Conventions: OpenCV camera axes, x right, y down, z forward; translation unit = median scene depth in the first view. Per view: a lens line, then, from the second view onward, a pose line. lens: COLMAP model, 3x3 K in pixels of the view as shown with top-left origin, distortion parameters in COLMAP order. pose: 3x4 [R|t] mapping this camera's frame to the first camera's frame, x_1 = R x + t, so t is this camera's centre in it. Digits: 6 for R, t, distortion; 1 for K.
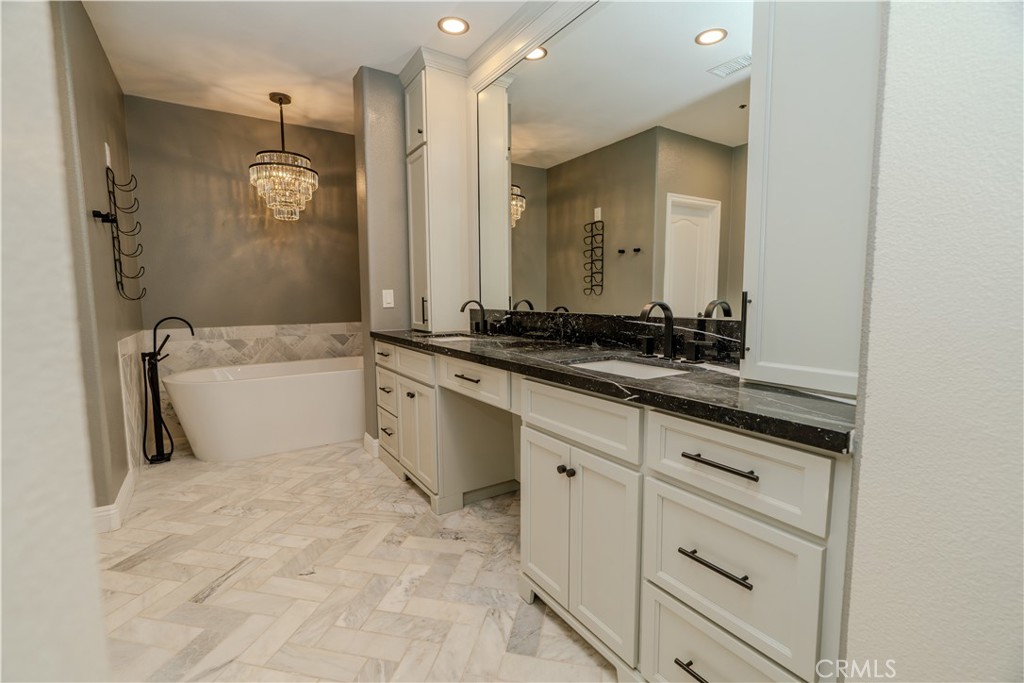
lens RADIAL K [[458.8, 0, 513.8], [0, 458.8, 339.3], [0, 0, 1]] dist [-0.001974, 0.002480]
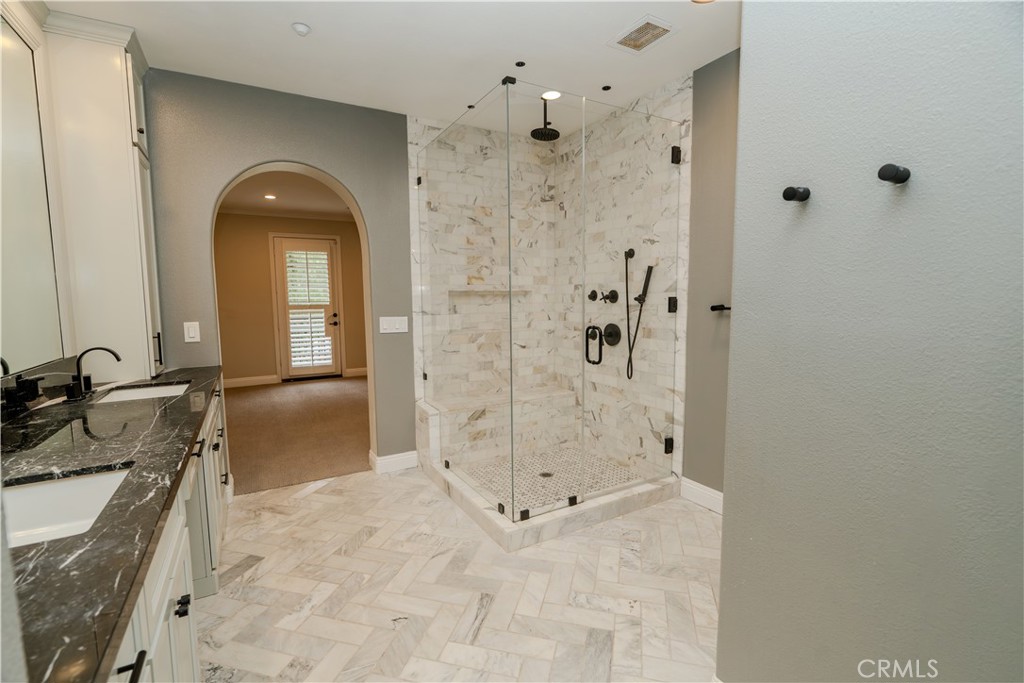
lens RADIAL K [[458.8, 0, 507.6], [0, 458.8, 339.7], [0, 0, 1]] dist [-0.001974, 0.002480]
pose [[-0.997571, 0.018841, 0.067055, -0.719527], [0.031508, 0.980656, 0.193185, -0.249776], [-0.062118, 0.194829, -0.978868, 1.737513]]
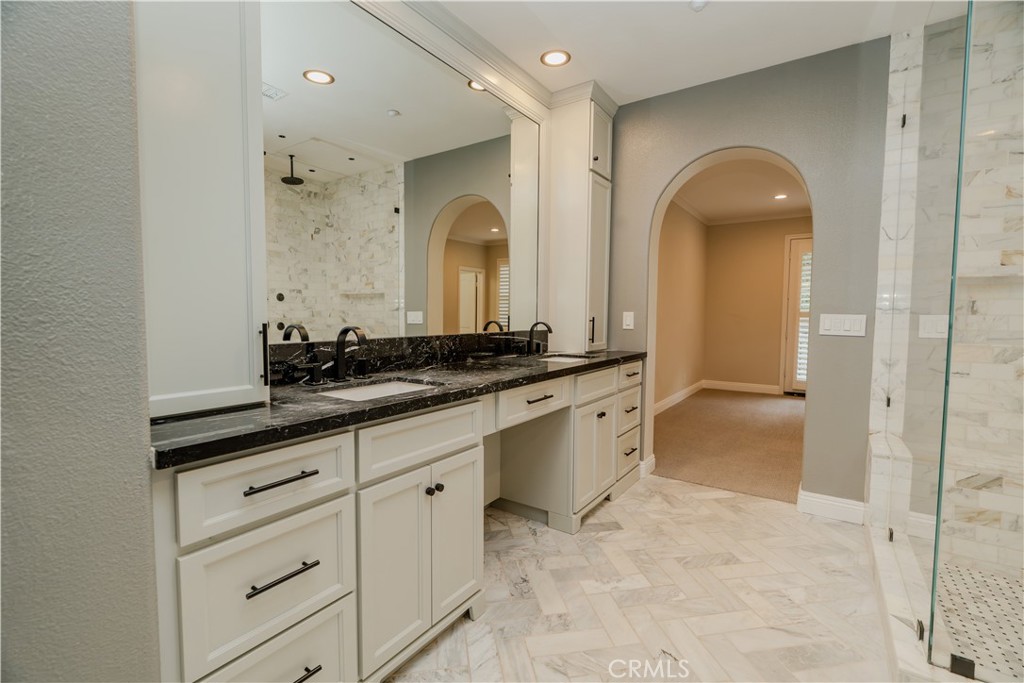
lens RADIAL K [[458.8, 0, 512.0], [0, 458.8, 338.5], [0, 0, 1]] dist [-0.001974, 0.002480]
pose [[-0.381432, -0.039645, 0.923546, -1.022113], [0.089900, 0.992753, 0.079745, -0.135732], [-0.920015, 0.113444, -0.375104, 1.422420]]
